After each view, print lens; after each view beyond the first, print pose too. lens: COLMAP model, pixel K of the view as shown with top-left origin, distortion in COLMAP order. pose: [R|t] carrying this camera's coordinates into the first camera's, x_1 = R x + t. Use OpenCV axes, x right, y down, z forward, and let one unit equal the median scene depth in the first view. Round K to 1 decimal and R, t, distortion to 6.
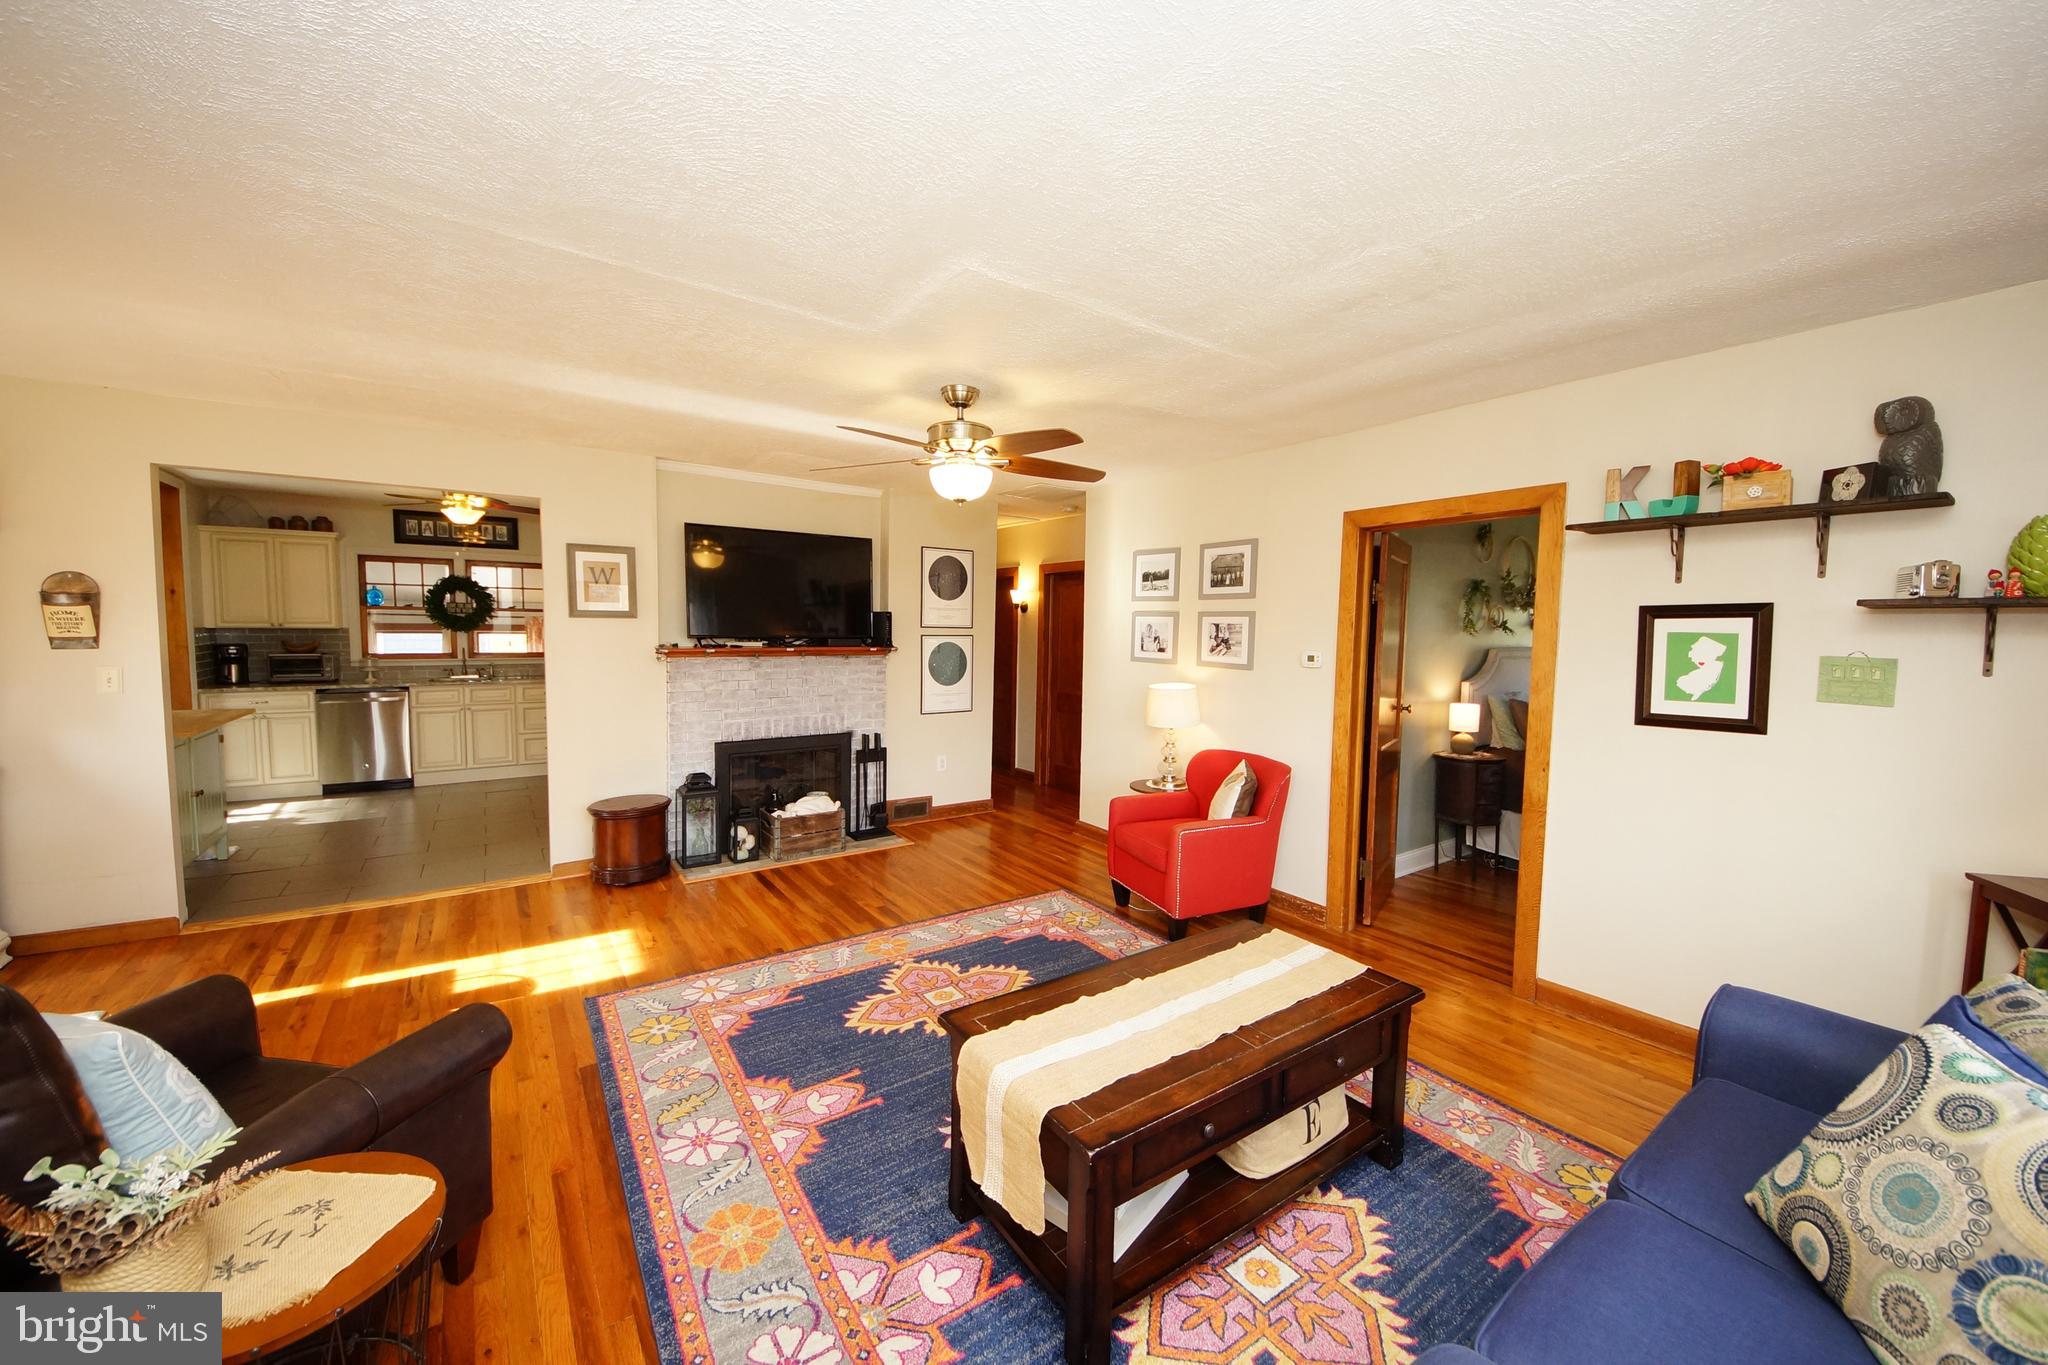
lens RADIAL K [[738.6, 0, 1024.0], [0, 738.6, 682.5], [0, 0, 1]] dist [0.027166, -0.024621]
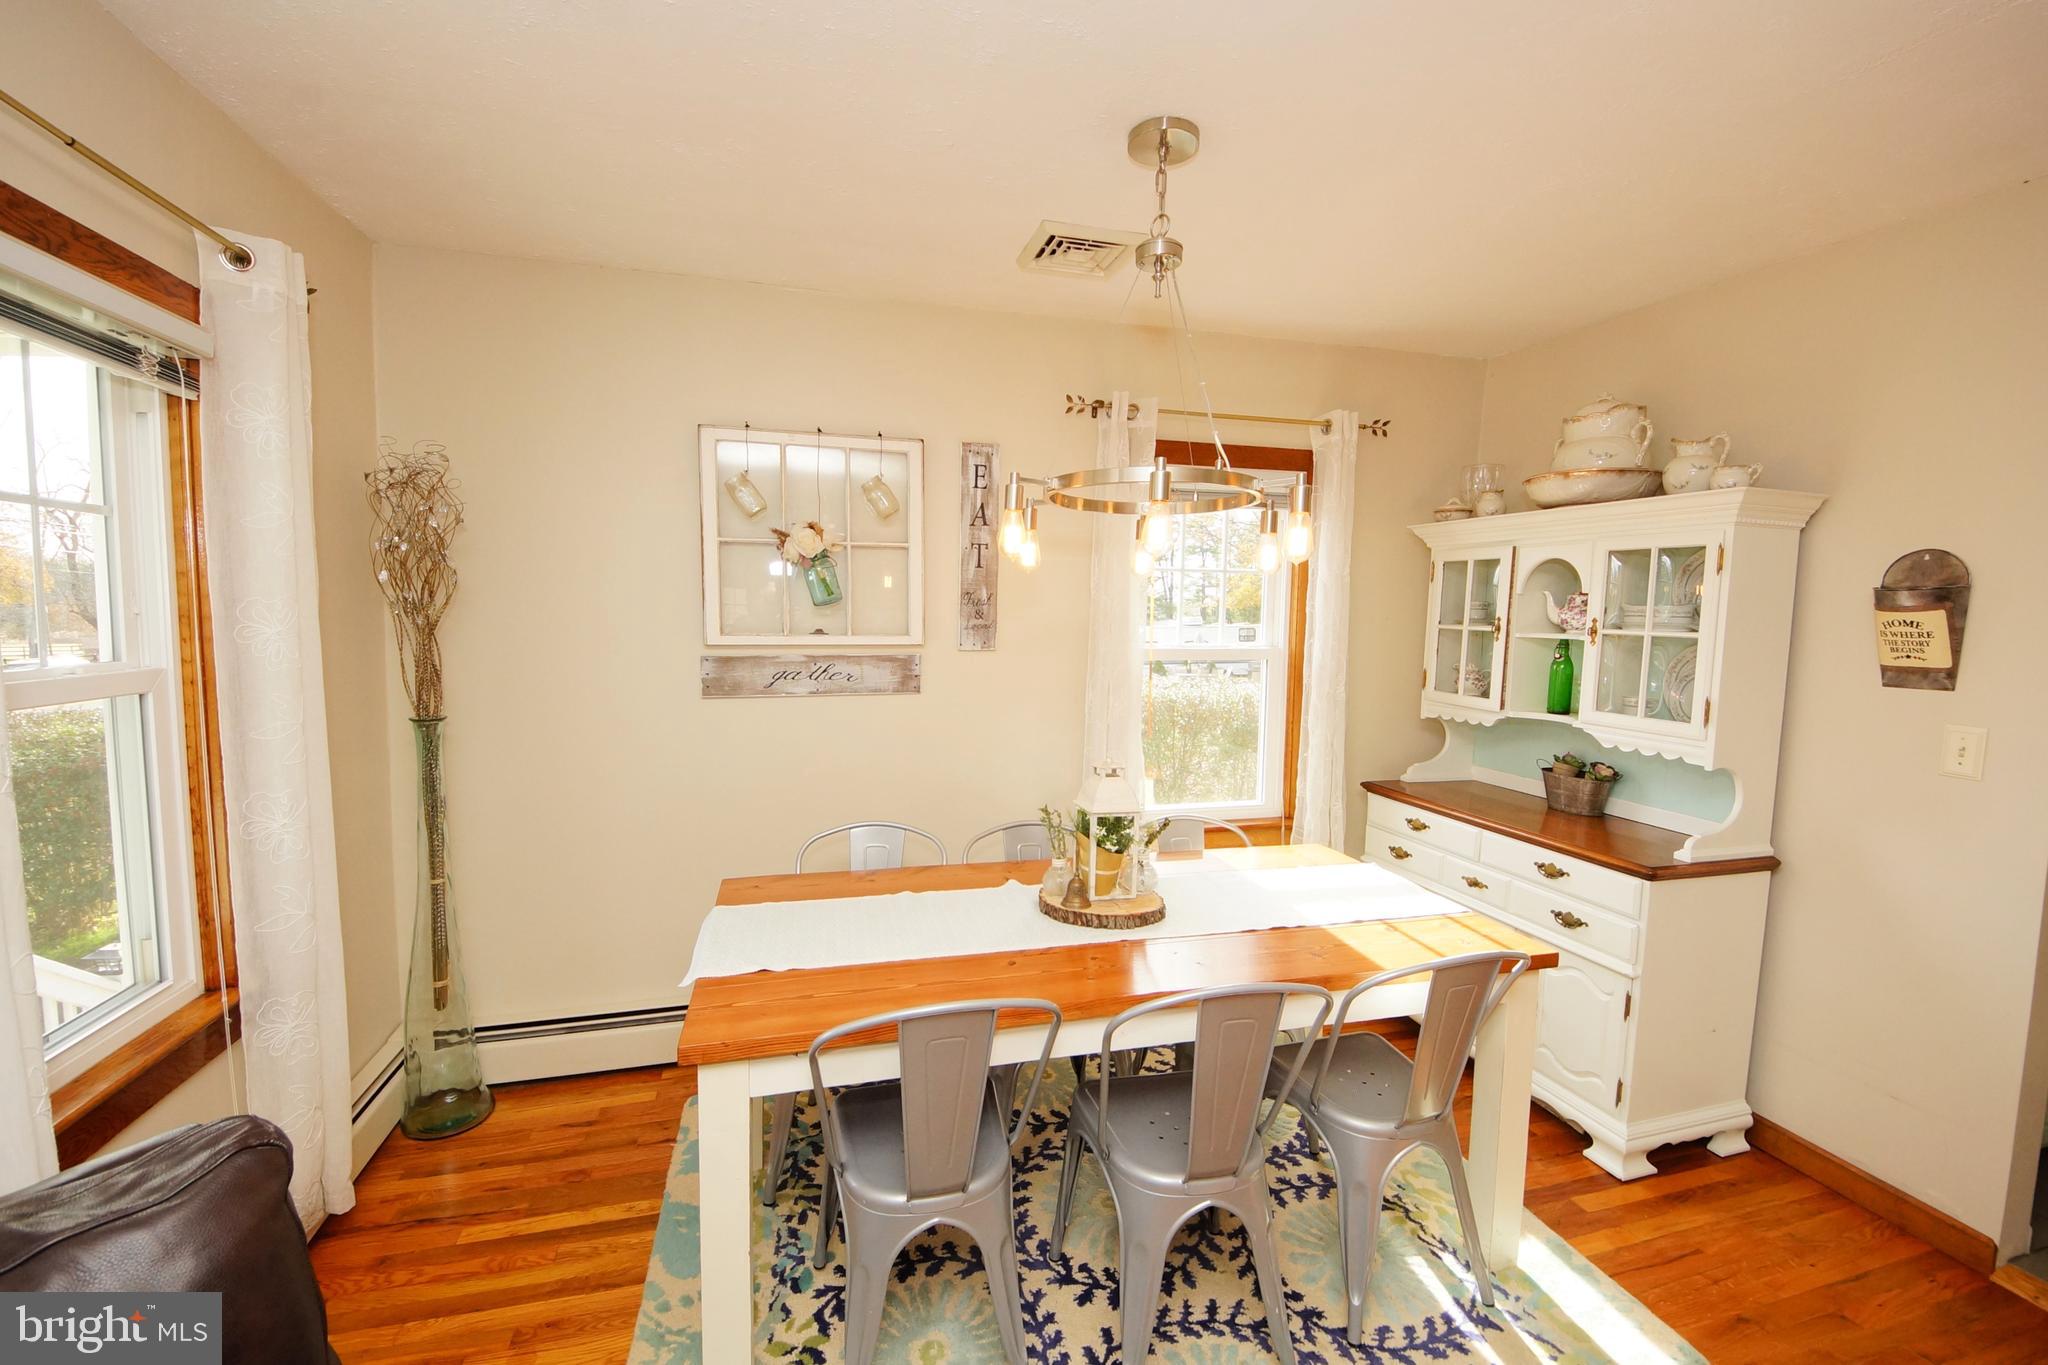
lens RADIAL K [[843.4, 0, 1025.8], [0, 843.4, 678.1], [0, 0, 1]] dist [0.019913, -0.019734]
pose [[-0.346096, 0.050997, -0.936812, -0.340591], [-0.089346, 0.992192, 0.087020, -0.036397], [0.933935, 0.113817, -0.338838, 0.426218]]
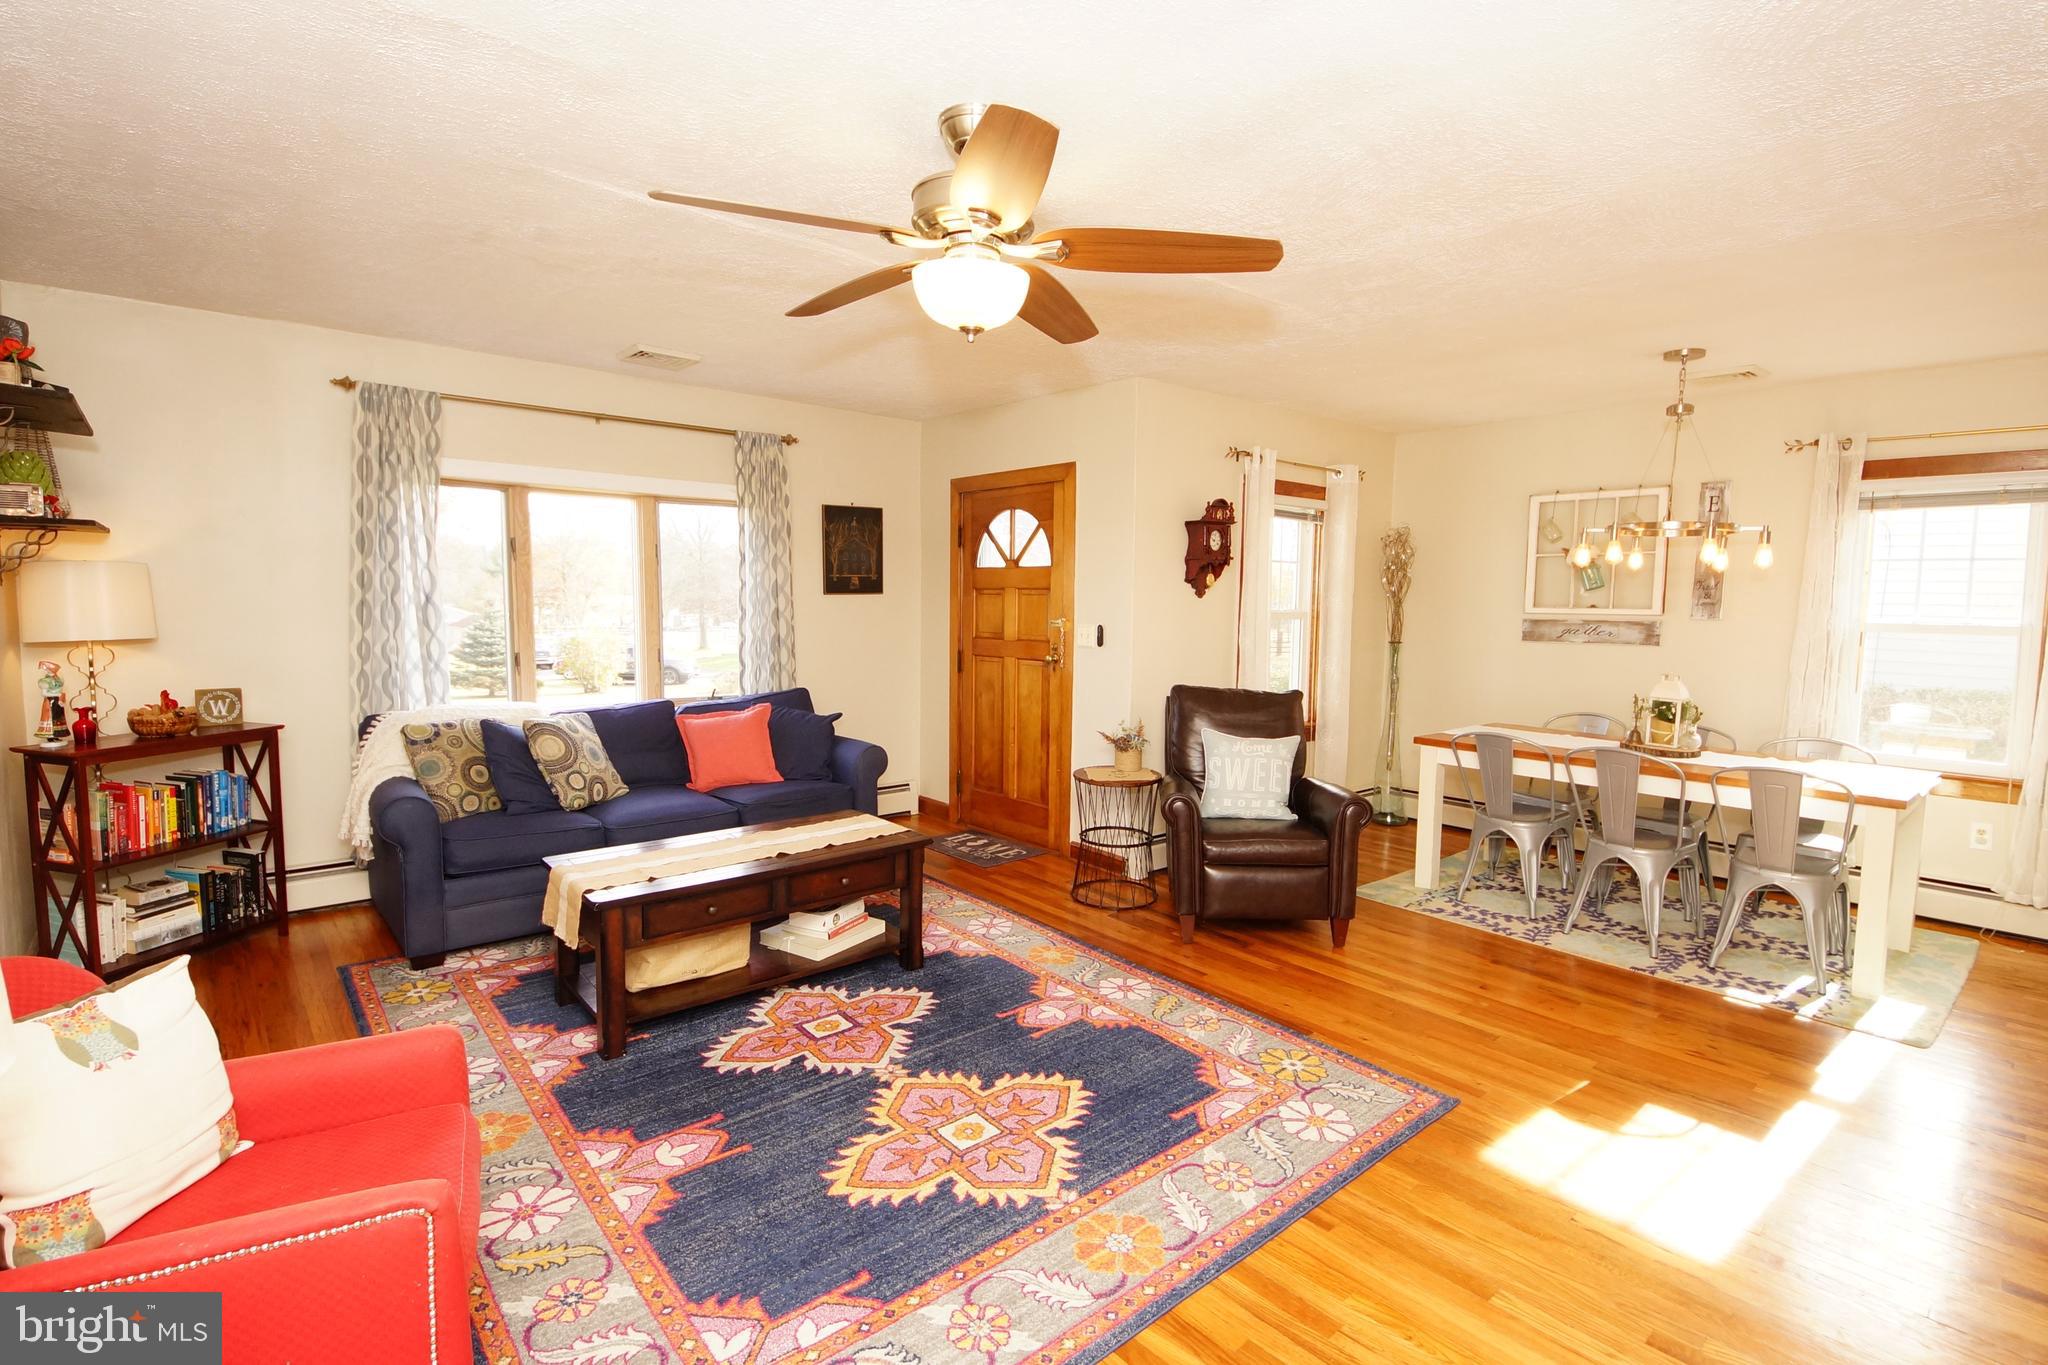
lens RADIAL K [[962.3, 0, 1024.0], [0, 962.3, 682.5], [0, 0, 1]] dist [0.049048, -0.042427]
pose [[-0.995124, -0.023779, -0.095721, -0.044619], [-0.038980, 0.986311, 0.160220, -0.076601], [0.090601, 0.163170, -0.982429, 1.231411]]
